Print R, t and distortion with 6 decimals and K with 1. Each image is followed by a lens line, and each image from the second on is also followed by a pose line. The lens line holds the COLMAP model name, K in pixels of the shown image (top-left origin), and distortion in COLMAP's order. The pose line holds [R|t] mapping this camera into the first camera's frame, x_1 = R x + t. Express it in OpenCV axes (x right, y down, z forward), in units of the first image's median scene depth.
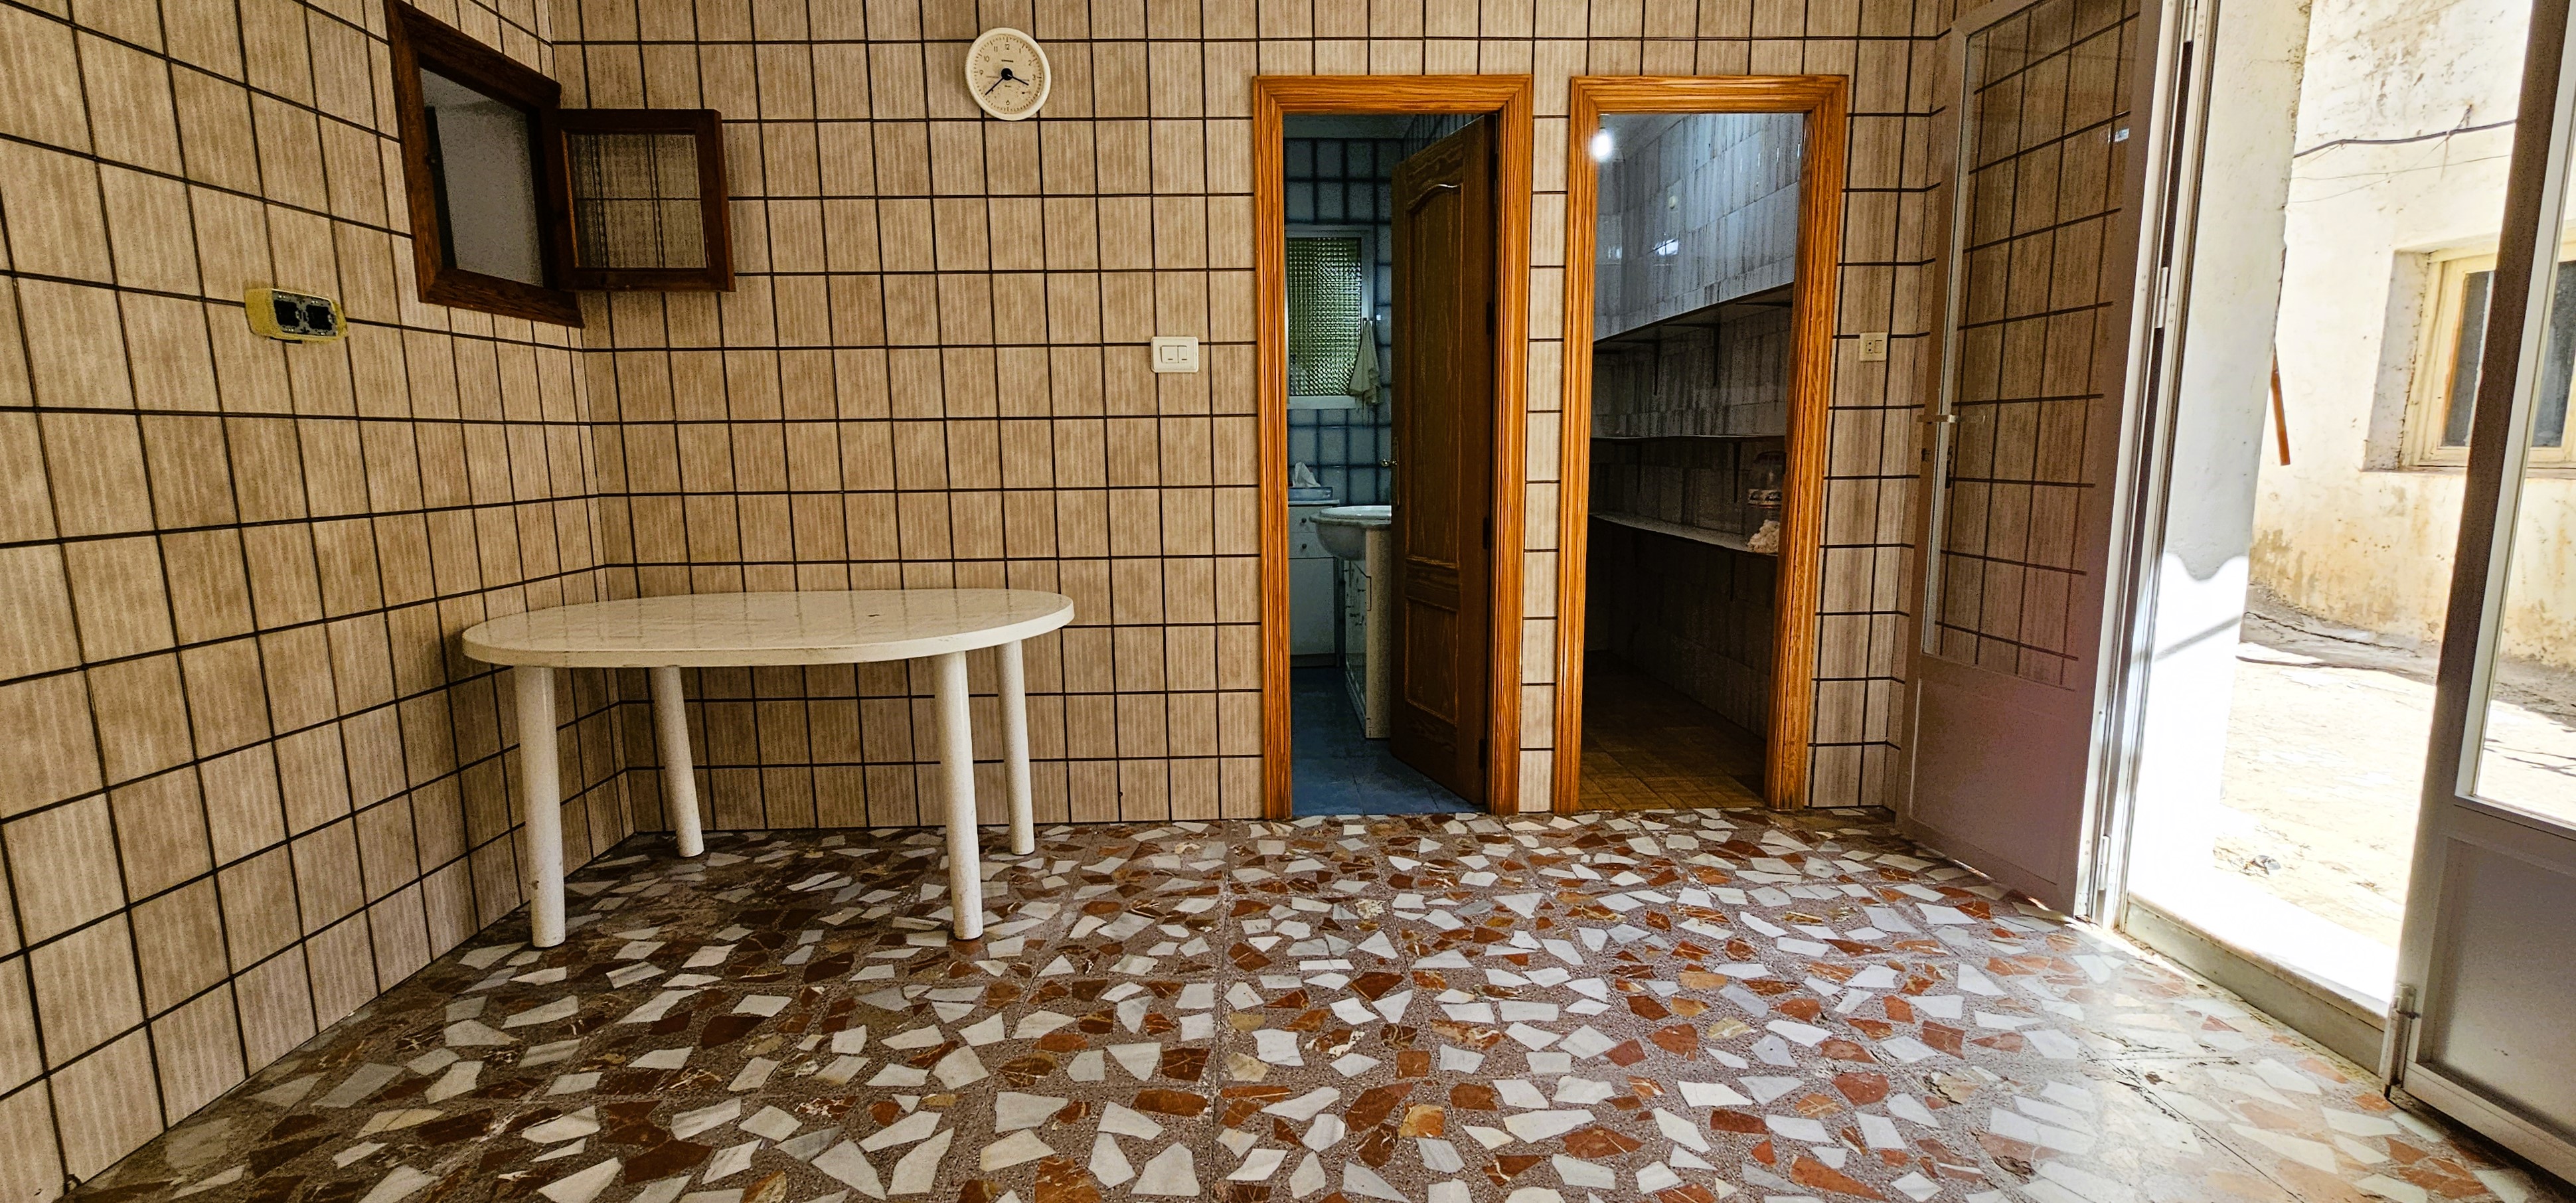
lens RADIAL K [[1080.2, 0, 1279.6], [0, 1080.2, 608.6], [0, 0, 1]] dist [-0.001179, -0.000089]
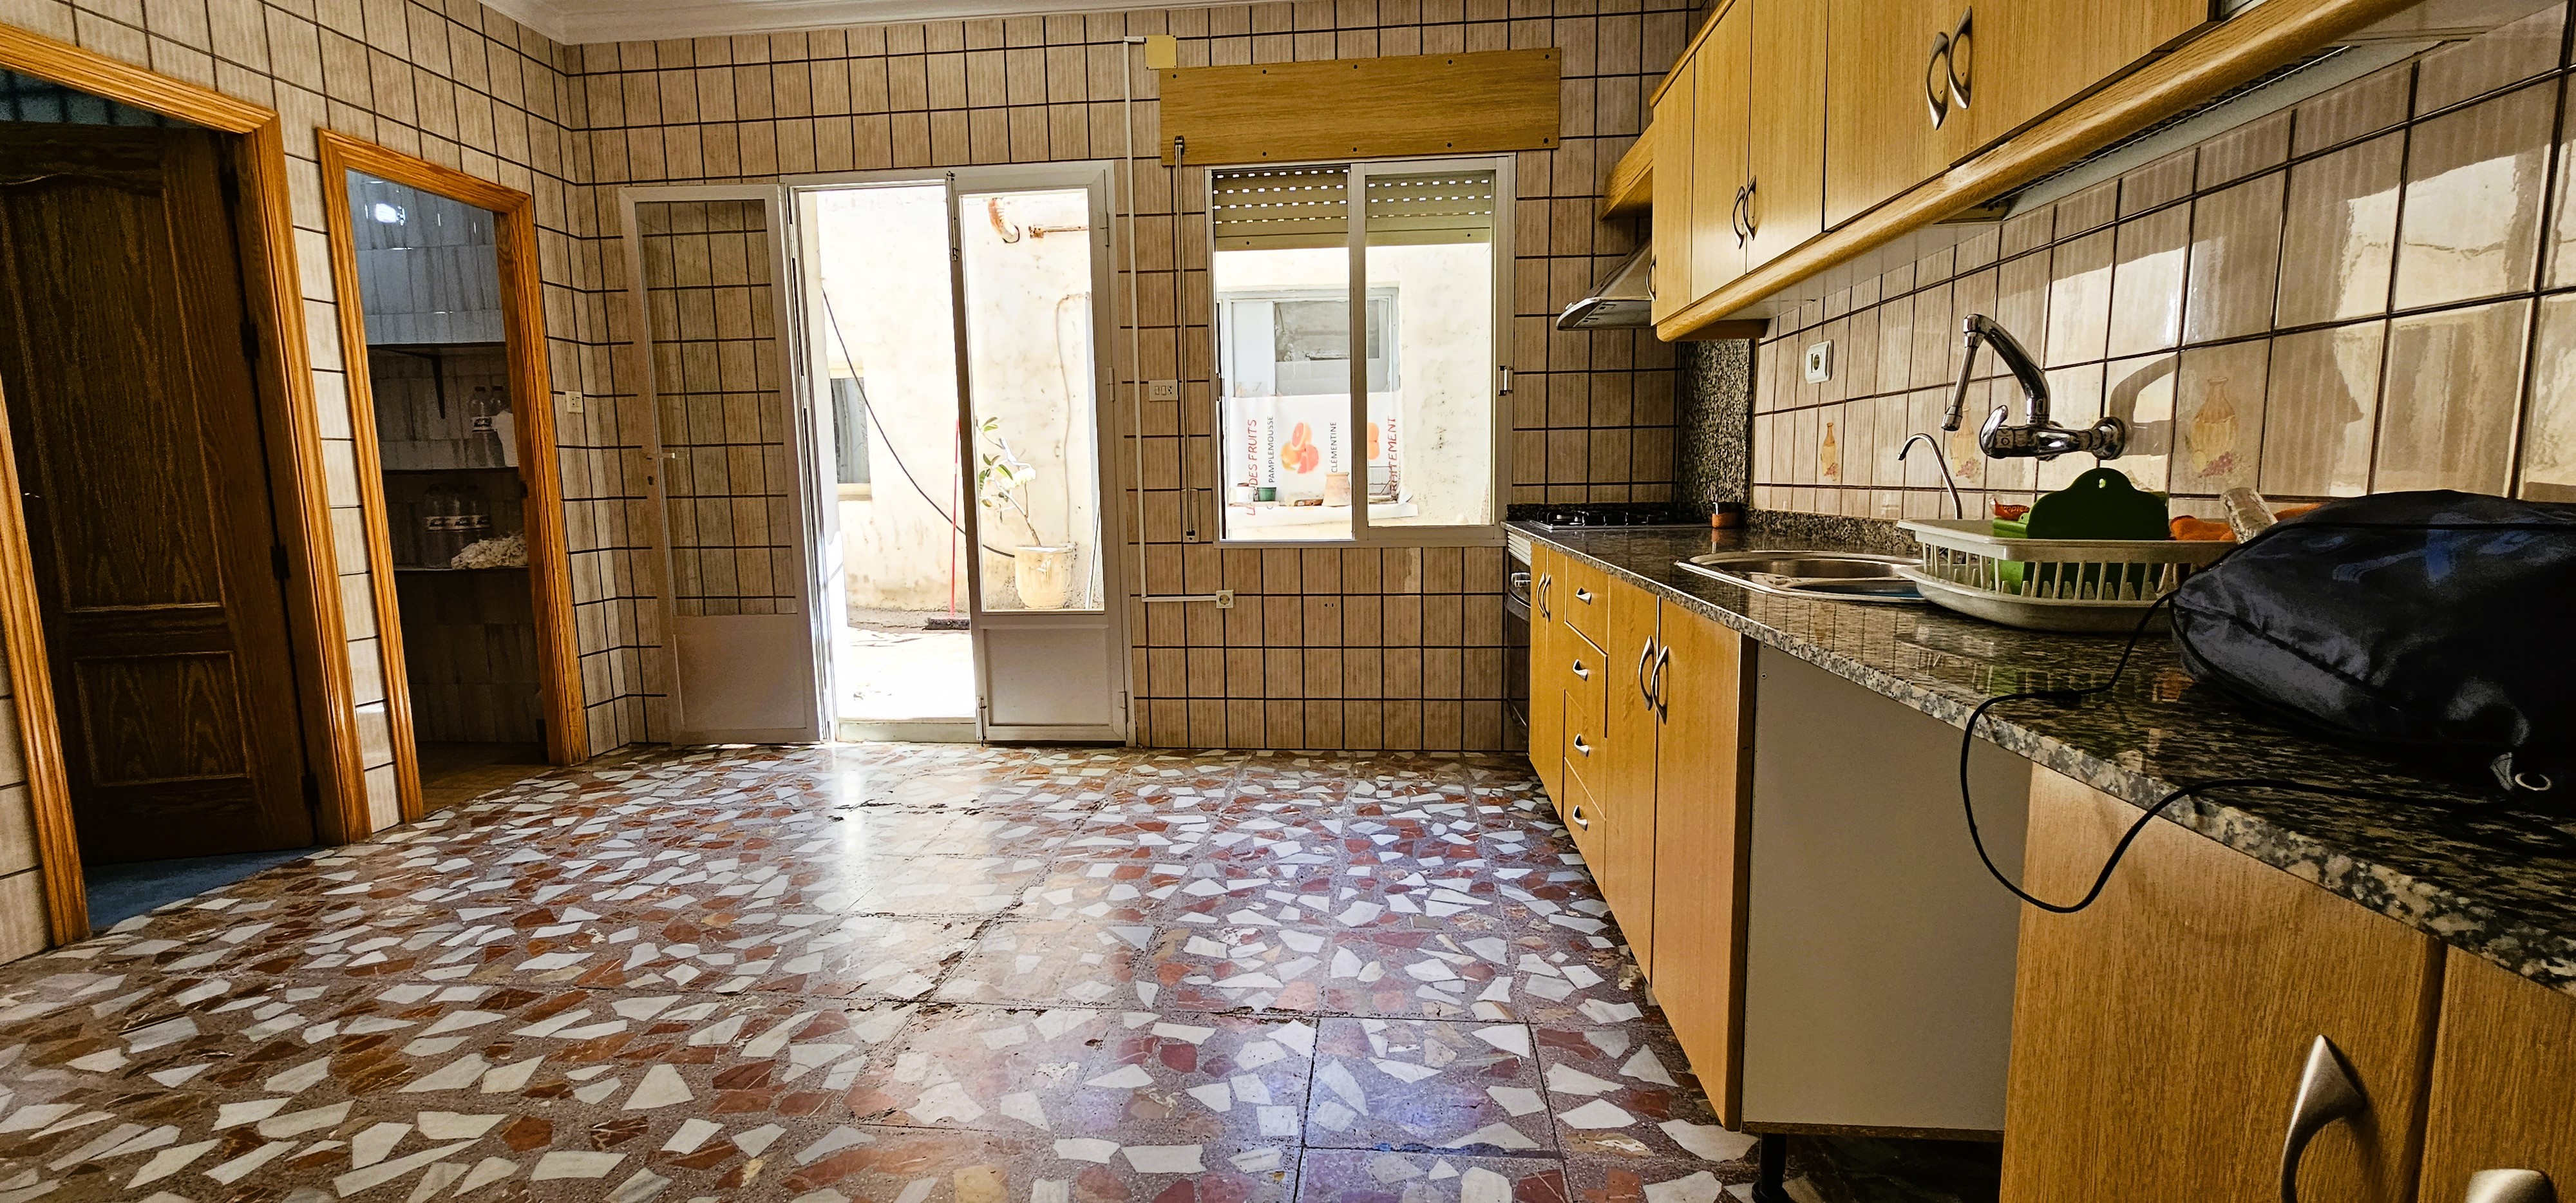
lens RADIAL K [[1050.0, 0, 1284.0], [0, 1050.0, 609.2], [0, 0, 1]] dist [-0.001601, 0.000526]
pose [[0.125514, -0.114961, 0.985409, -0.837796], [0.163385, 0.982097, 0.093763, 0.041243], [-0.978546, 0.149232, 0.142050, -0.006497]]
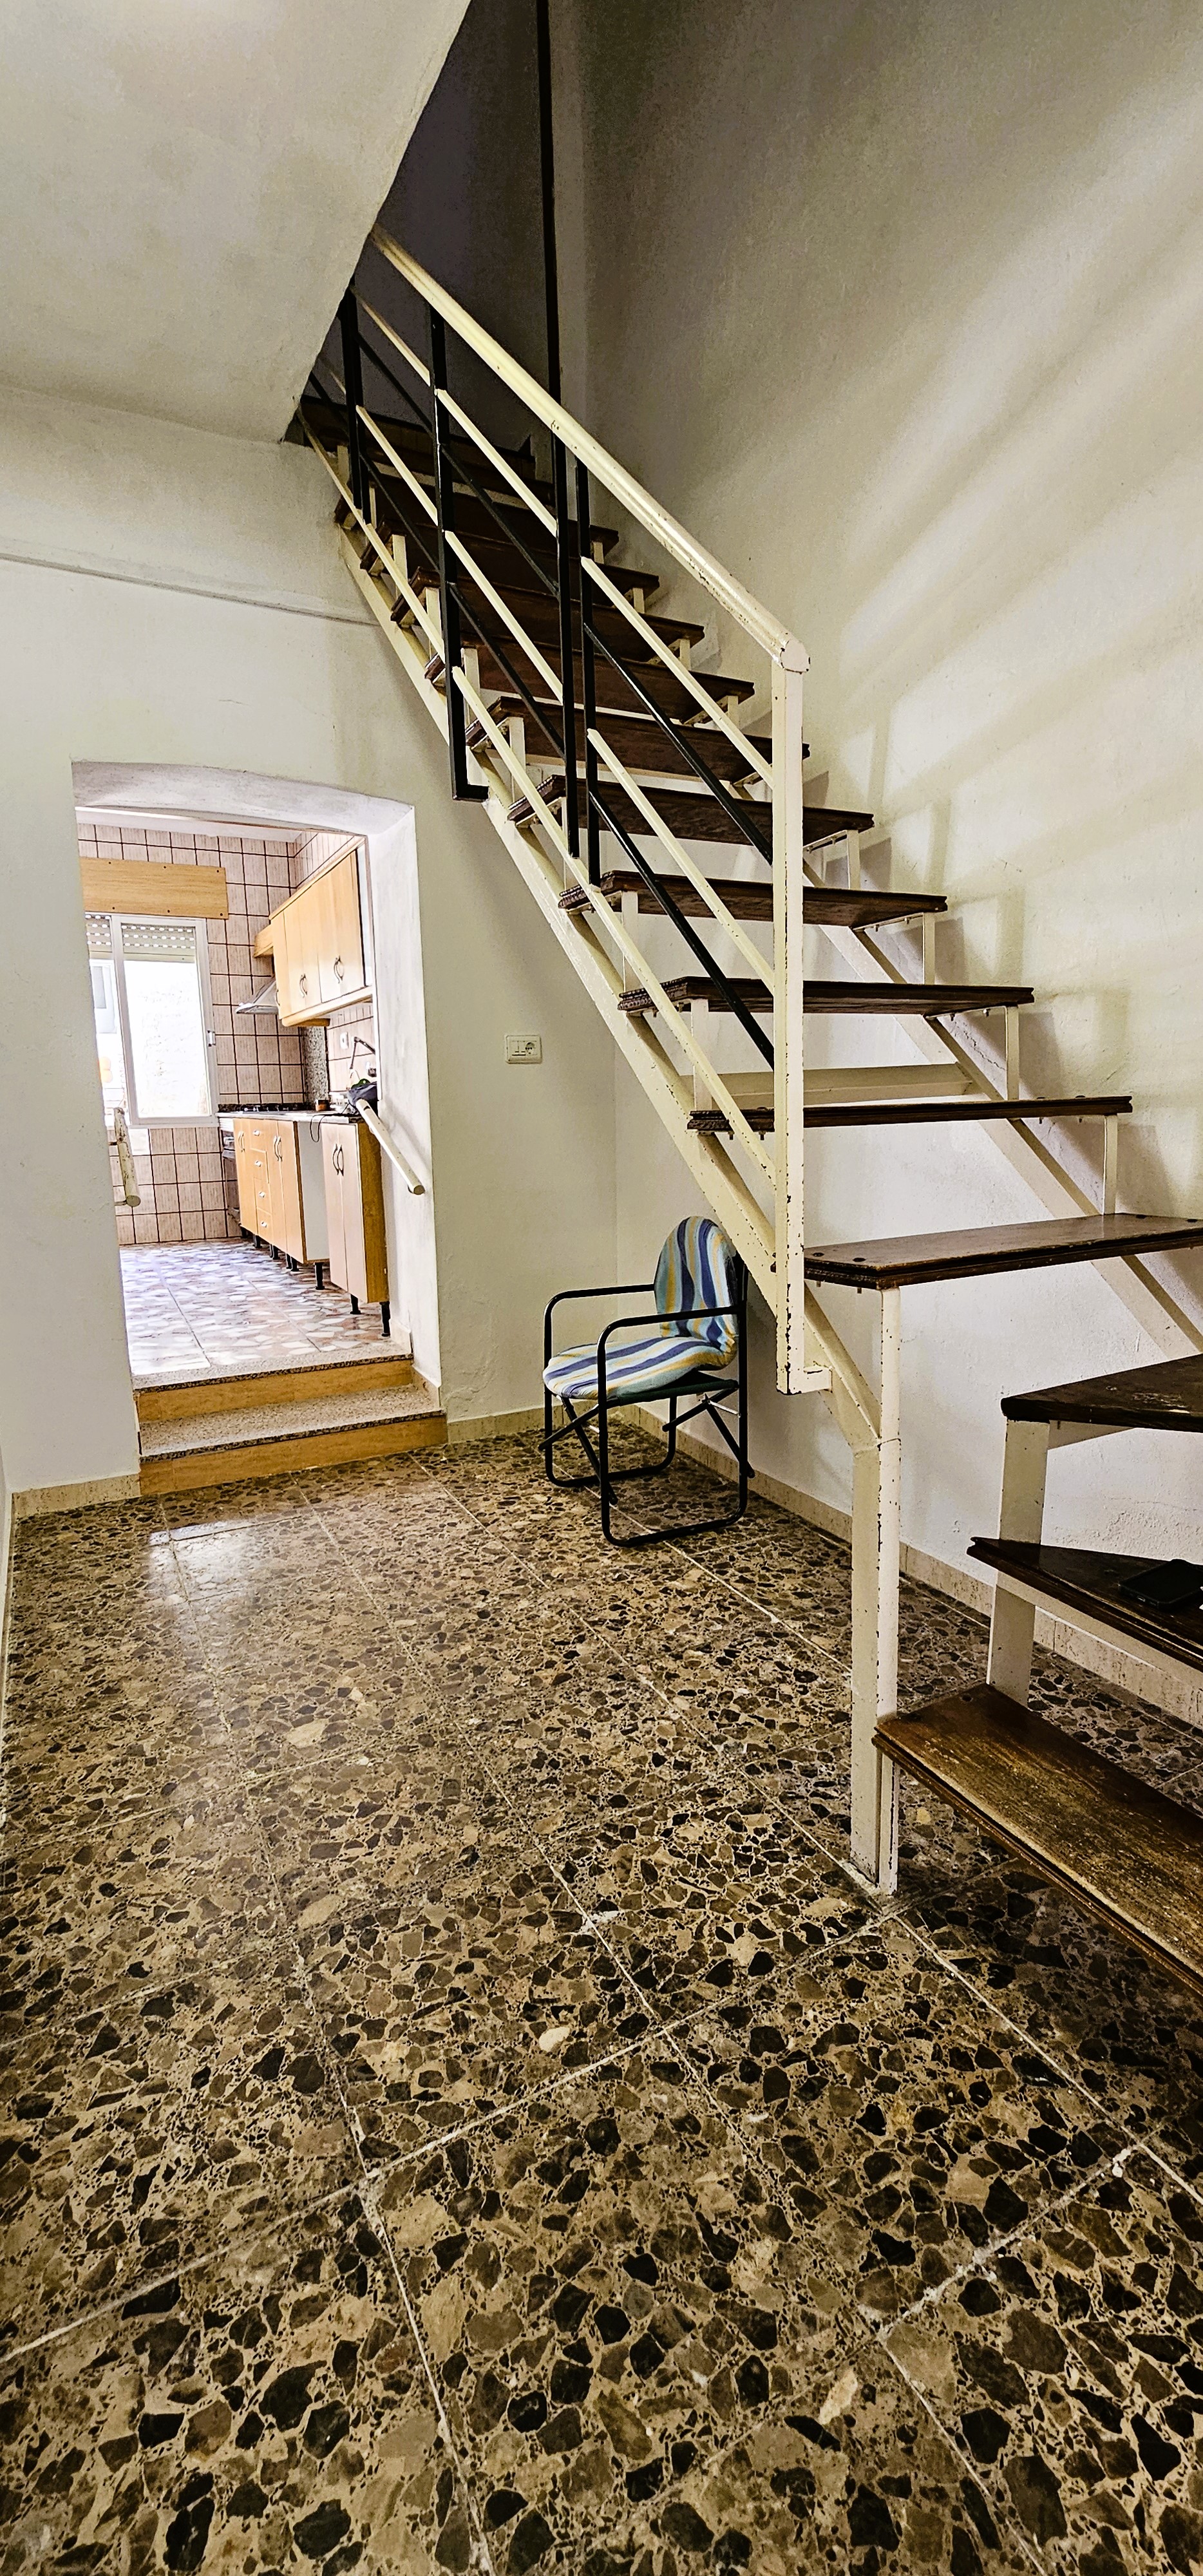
lens RADIAL K [[1052.6, 0, 592.6], [0, 1052.6, 1280.4], [0, 0, 1]] dist [-0.002603, 0.000708]
pose [[-0.419439, -0.137855, 0.897255, -2.444124], [0.161638, 0.961266, 0.223250, 0.075748], [-0.893277, 0.238670, -0.380910, 0.175508]]
